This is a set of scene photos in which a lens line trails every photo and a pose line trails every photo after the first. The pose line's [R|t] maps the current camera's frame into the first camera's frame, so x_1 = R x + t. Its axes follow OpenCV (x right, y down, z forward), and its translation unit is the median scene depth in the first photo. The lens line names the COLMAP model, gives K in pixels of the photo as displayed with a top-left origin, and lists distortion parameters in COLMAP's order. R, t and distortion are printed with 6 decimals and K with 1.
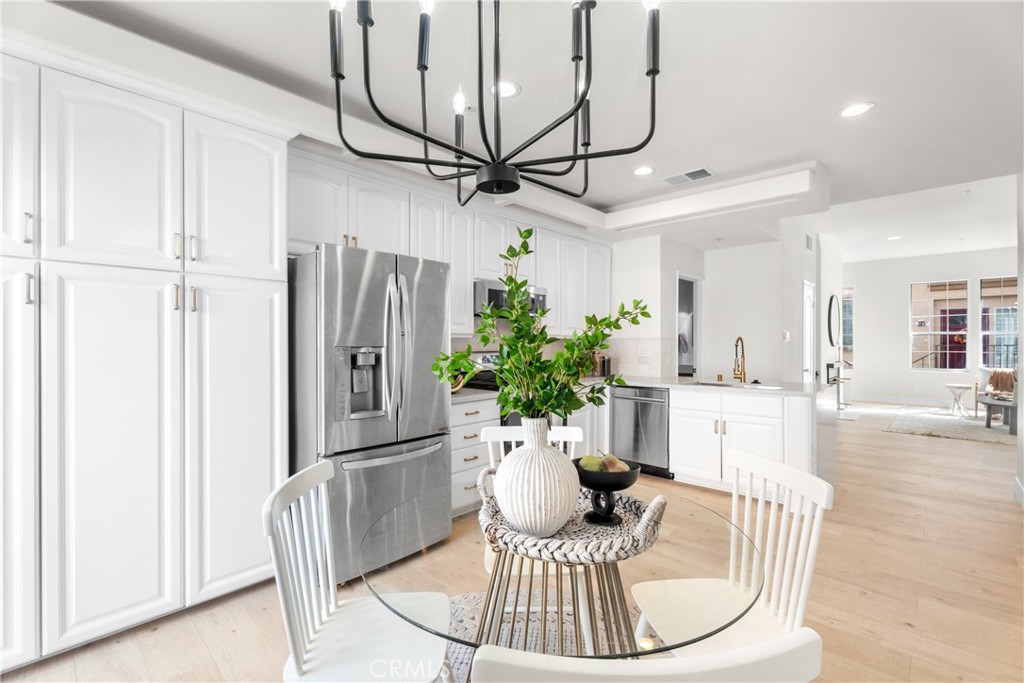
lens RADIAL K [[461.4, 0, 506.0], [0, 461.4, 342.0], [0, 0, 1]] dist [-0.001274, -0.000171]
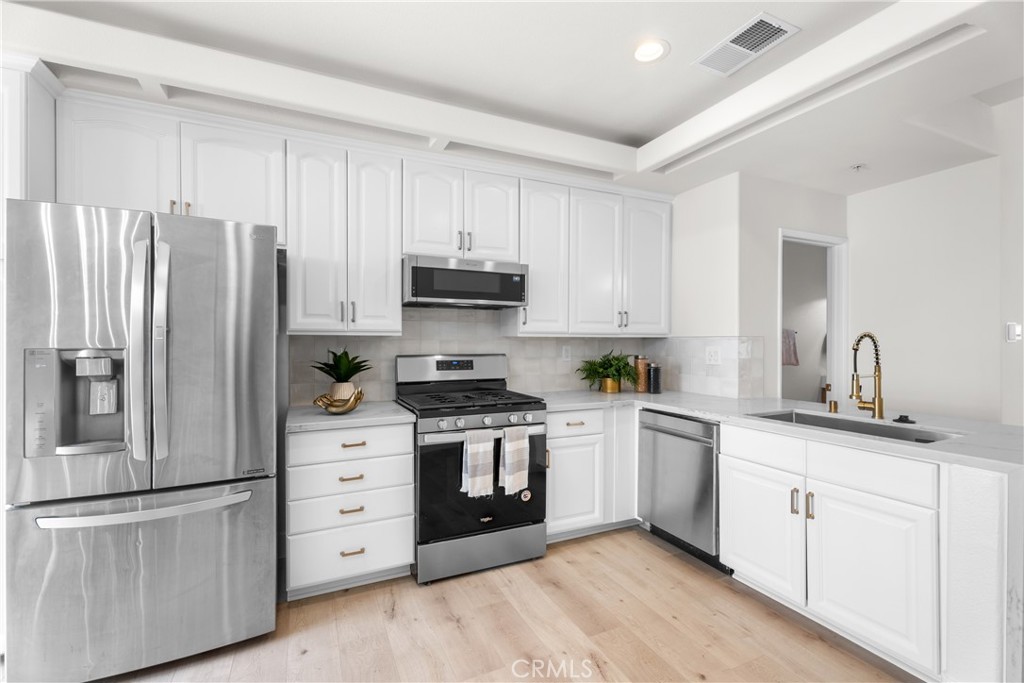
lens RADIAL K [[453.2, 0, 512.0], [0, 453.2, 341.5], [0, 0, 1]] dist [0.000283, 0.000553]
pose [[0.931360, -0.000134, -0.364099, 0.339153], [-0.000270, 0.999999, -0.001057, -0.000125], [0.364099, 0.001083, 0.931360, 0.389460]]
